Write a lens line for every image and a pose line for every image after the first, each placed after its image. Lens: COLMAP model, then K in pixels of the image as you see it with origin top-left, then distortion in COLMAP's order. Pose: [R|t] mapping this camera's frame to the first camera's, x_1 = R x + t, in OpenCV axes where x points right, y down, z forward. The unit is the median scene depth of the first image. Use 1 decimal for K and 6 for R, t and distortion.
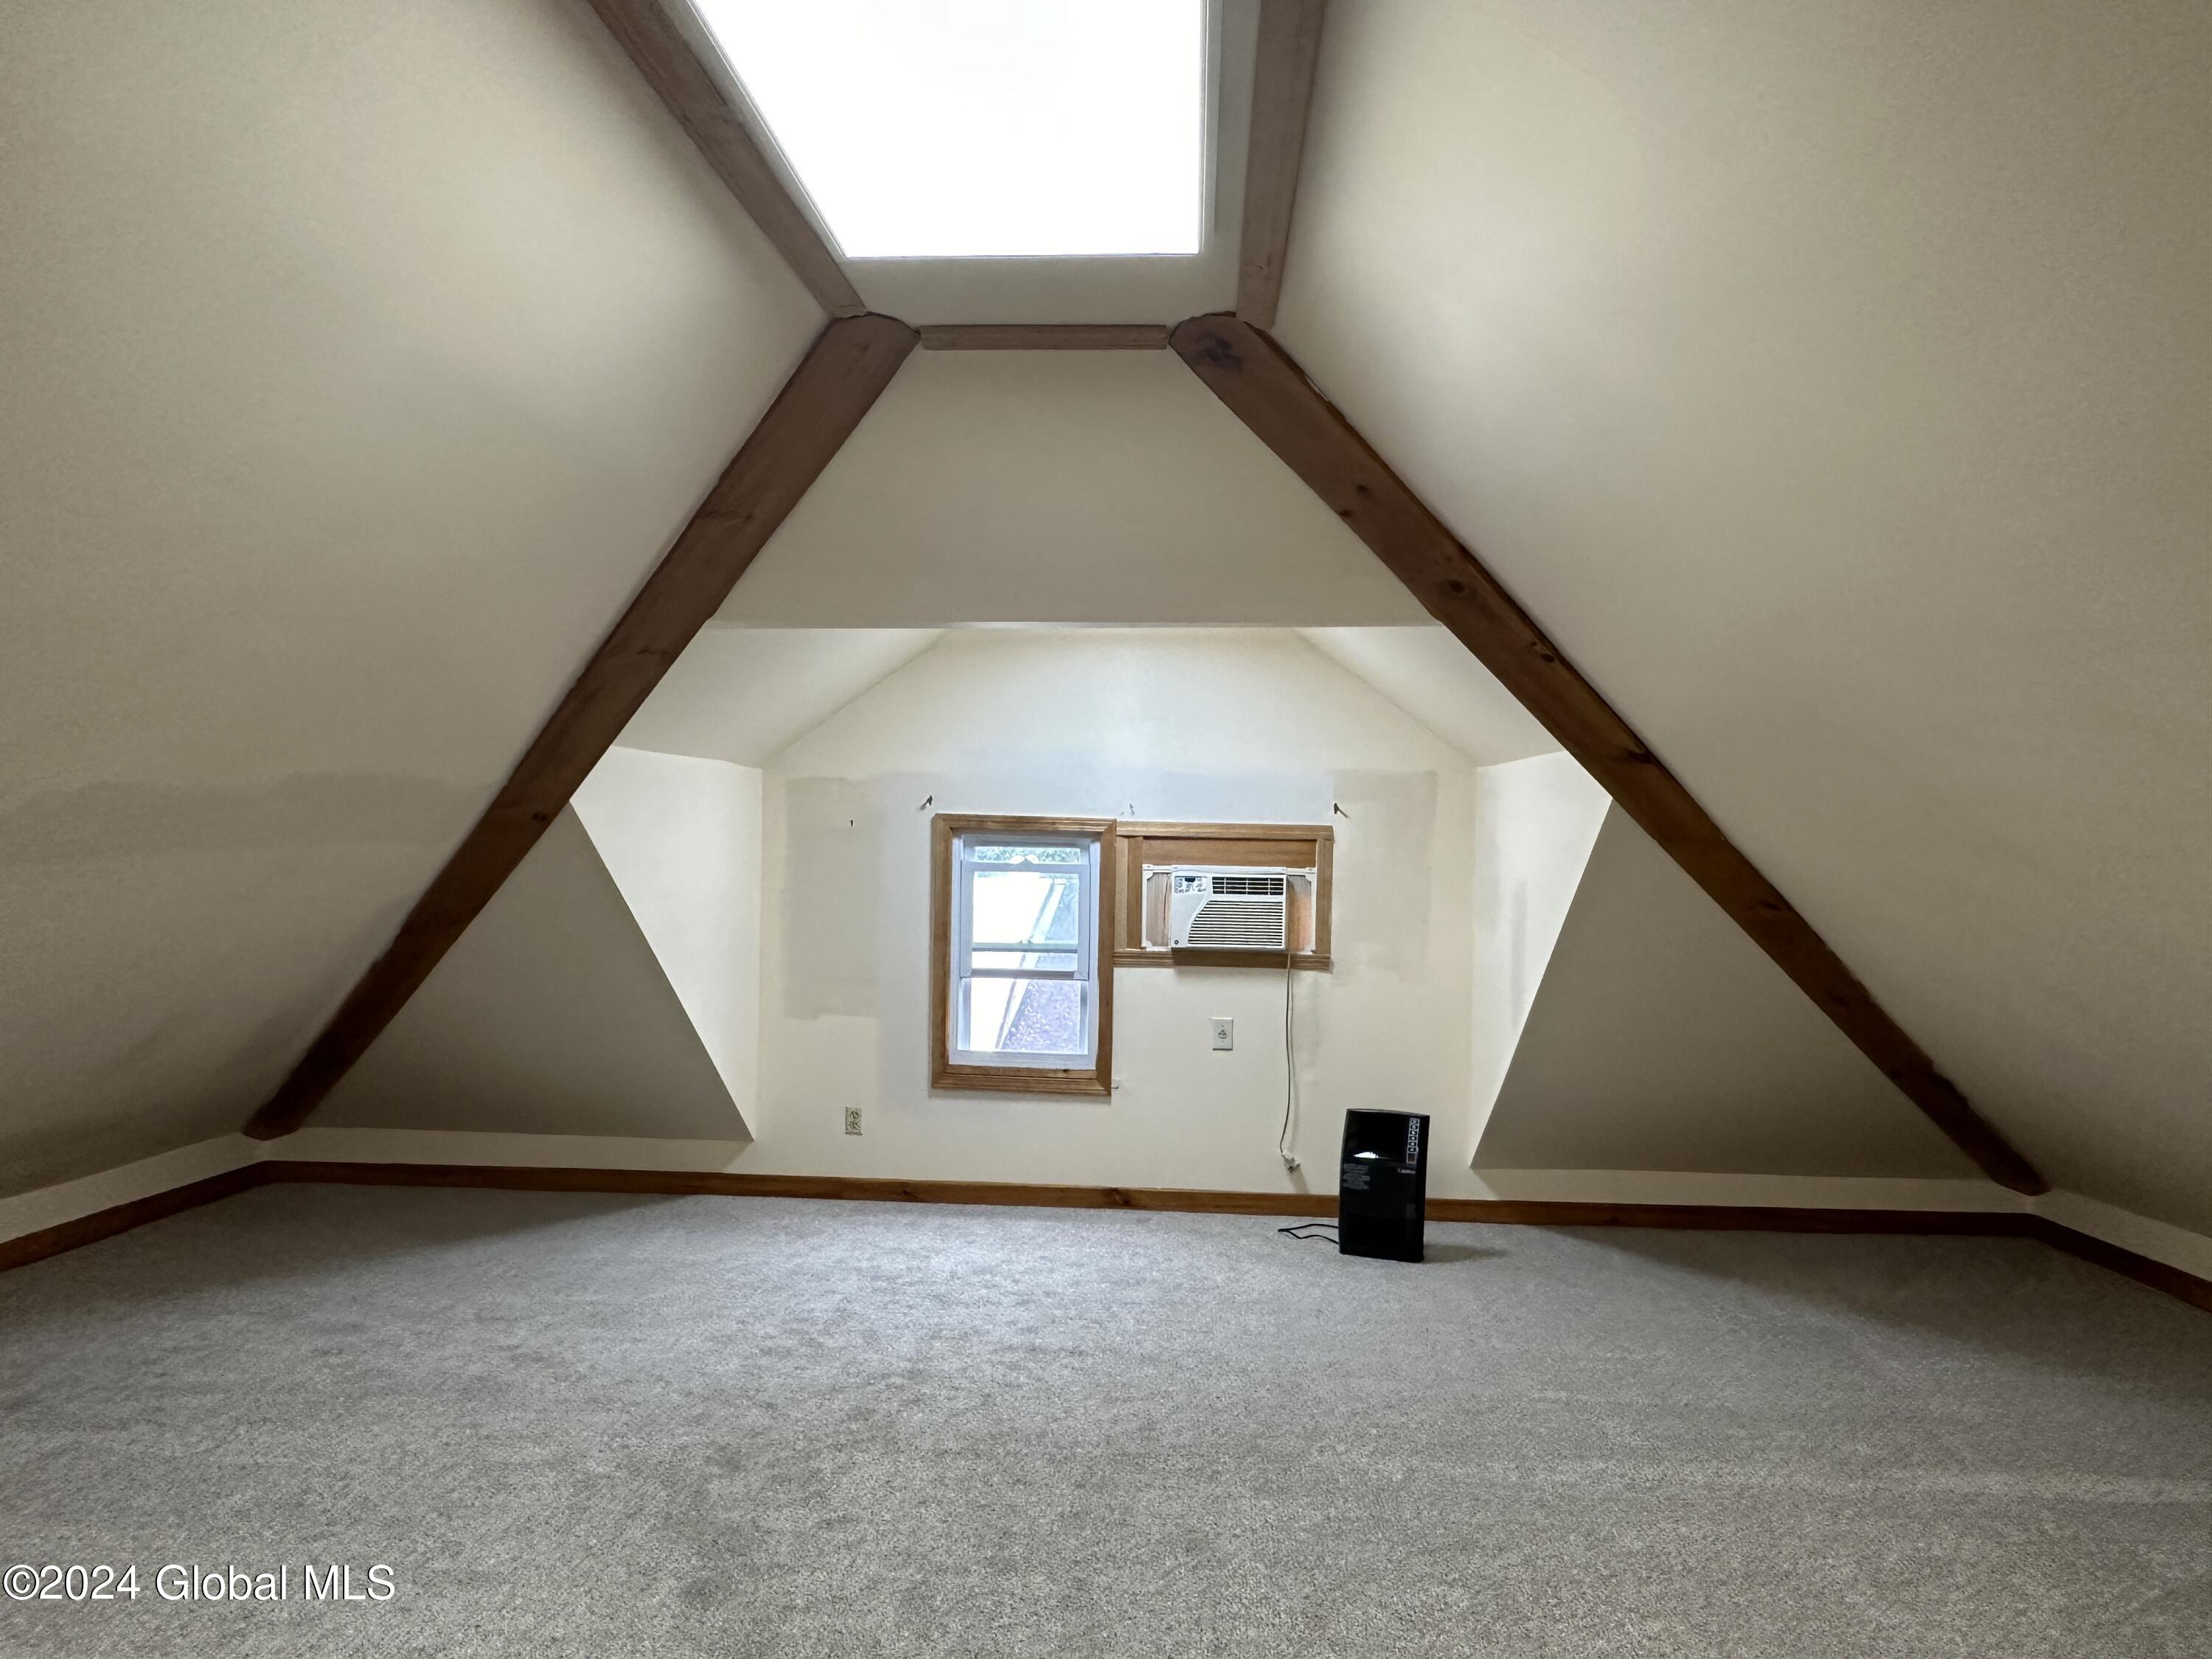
lens RADIAL K [[1562.7, 0, 1099.5], [0, 1562.7, 835.9], [0, 0, 1]] dist [0.010369, -0.007361]
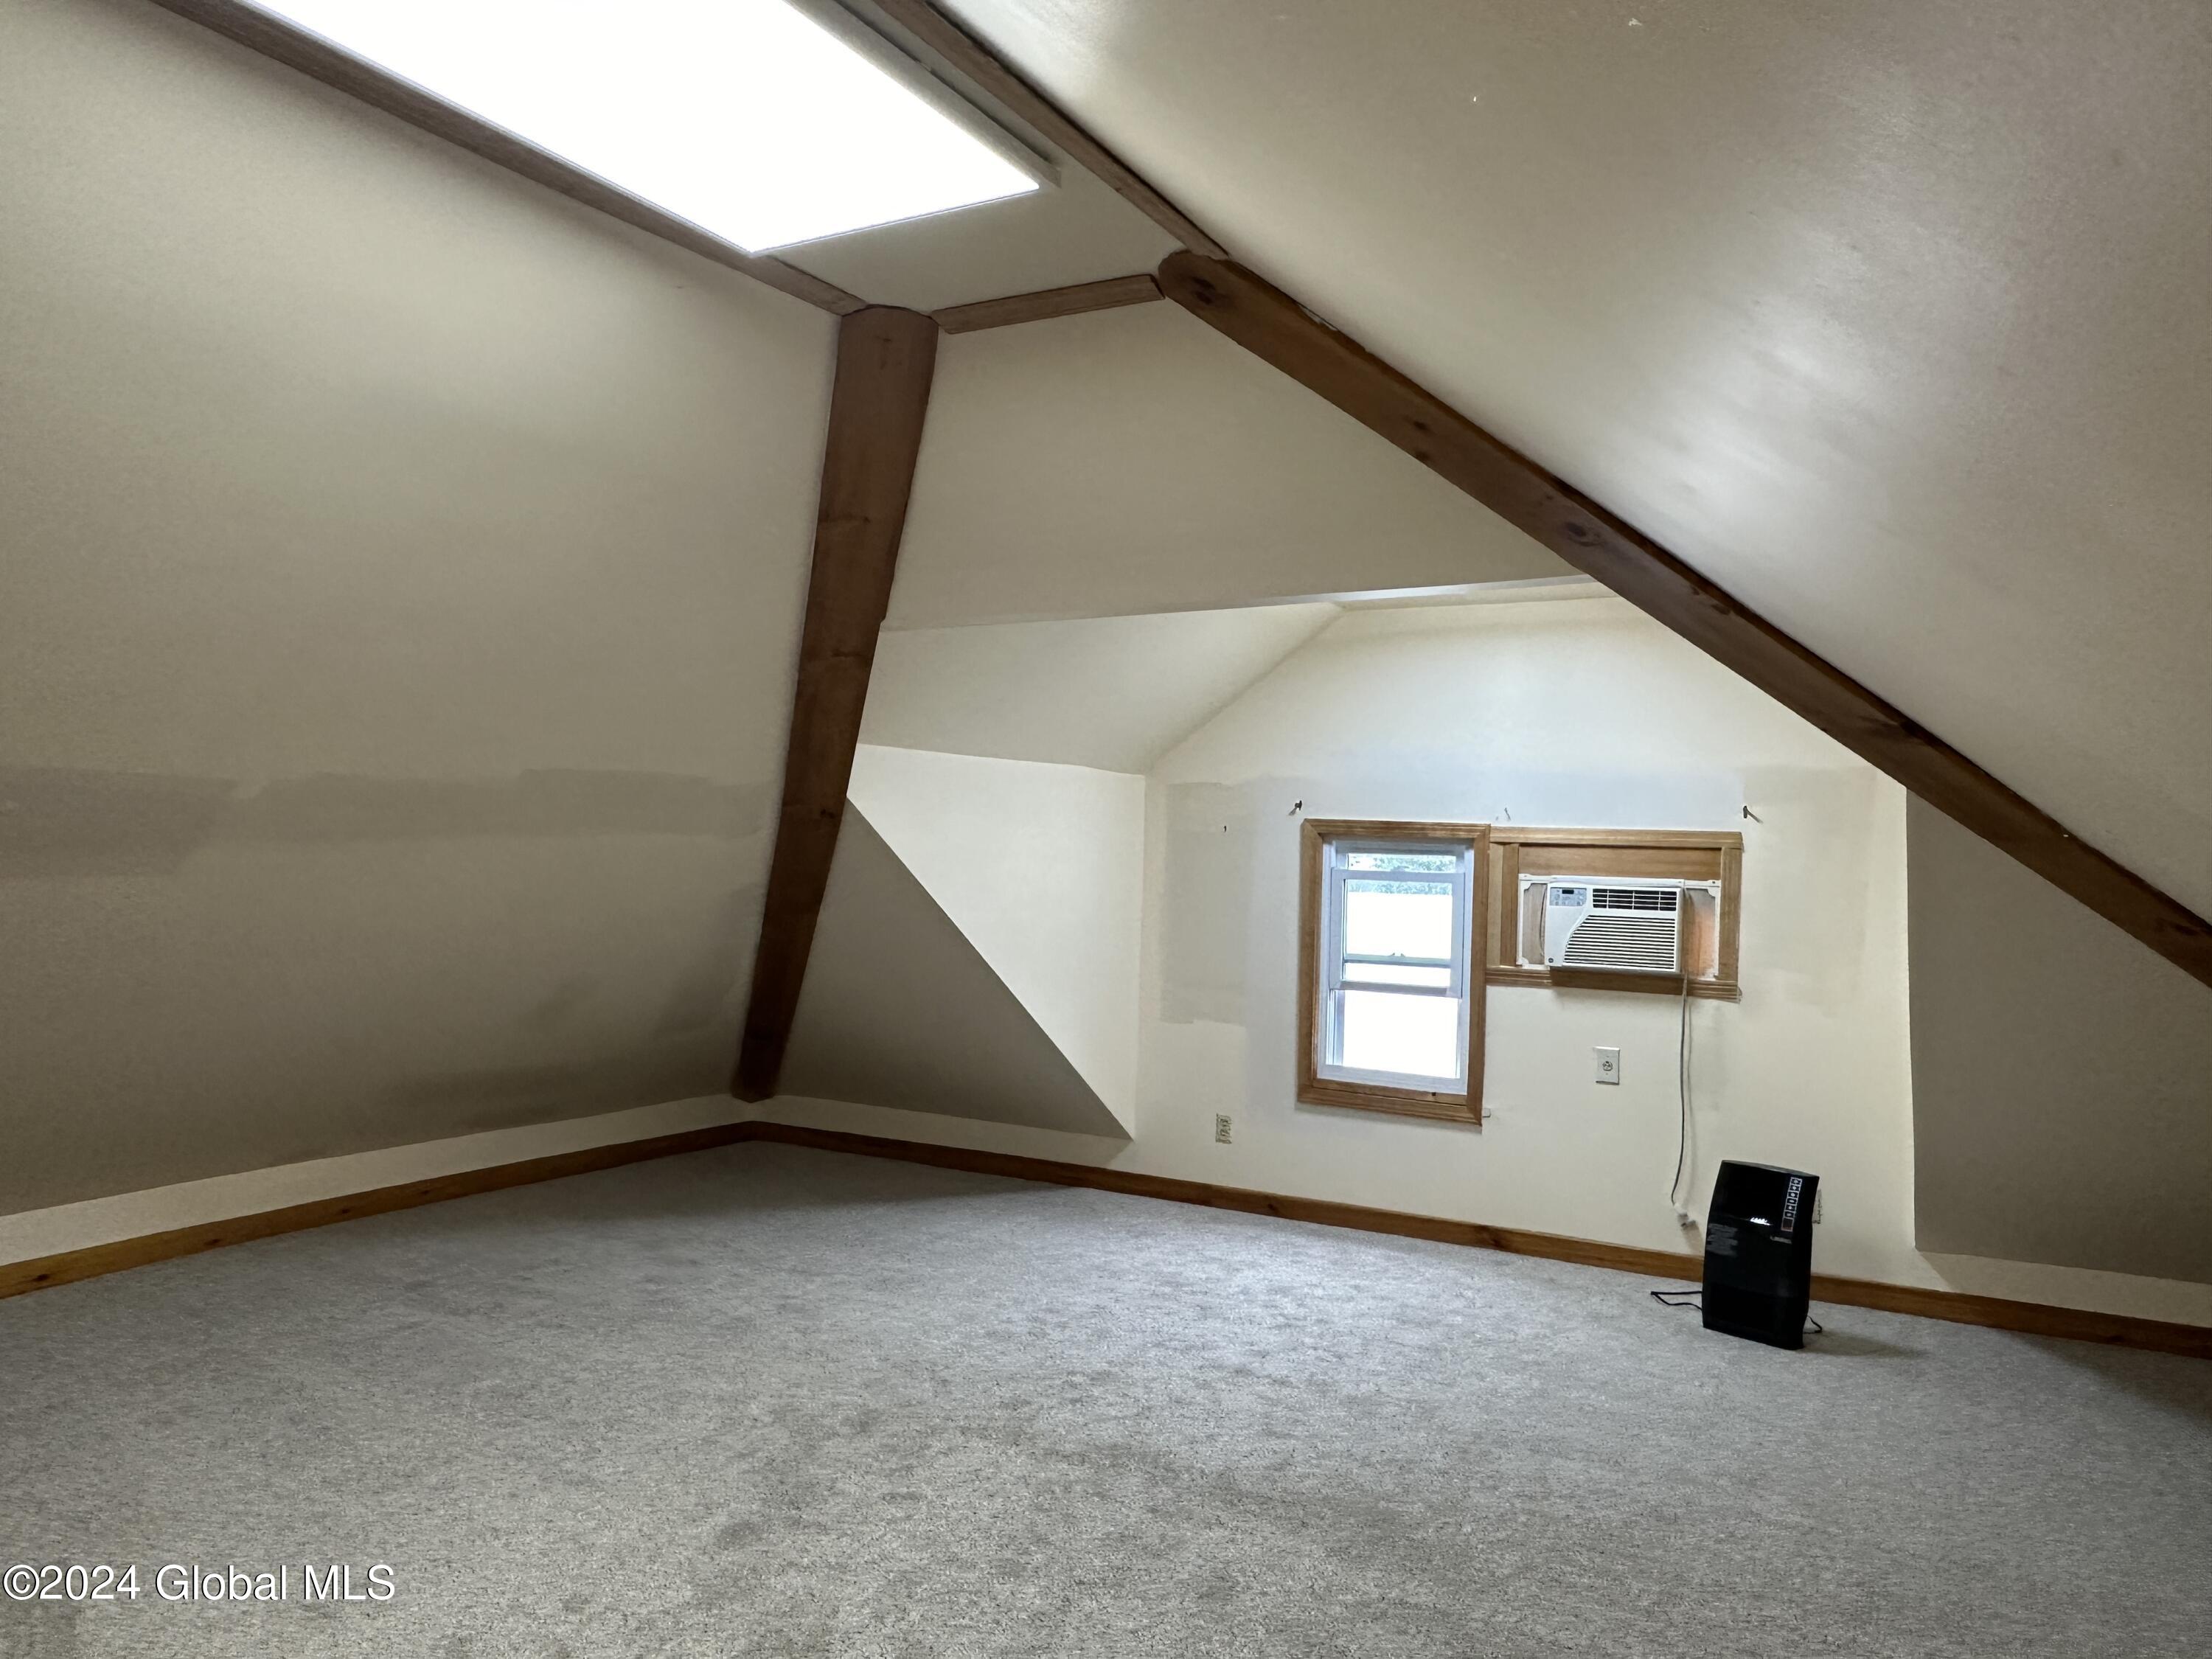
lens RADIAL K [[1562.7, 0, 1099.7], [0, 1562.7, 836.0], [0, 0, 1]] dist [0.010369, -0.007361]
pose [[0.902756, 0.003890, -0.430135, 0.202808], [-0.011202, 0.999833, -0.014468, 0.012237], [0.430007, 0.017880, 0.902649, 0.069492]]
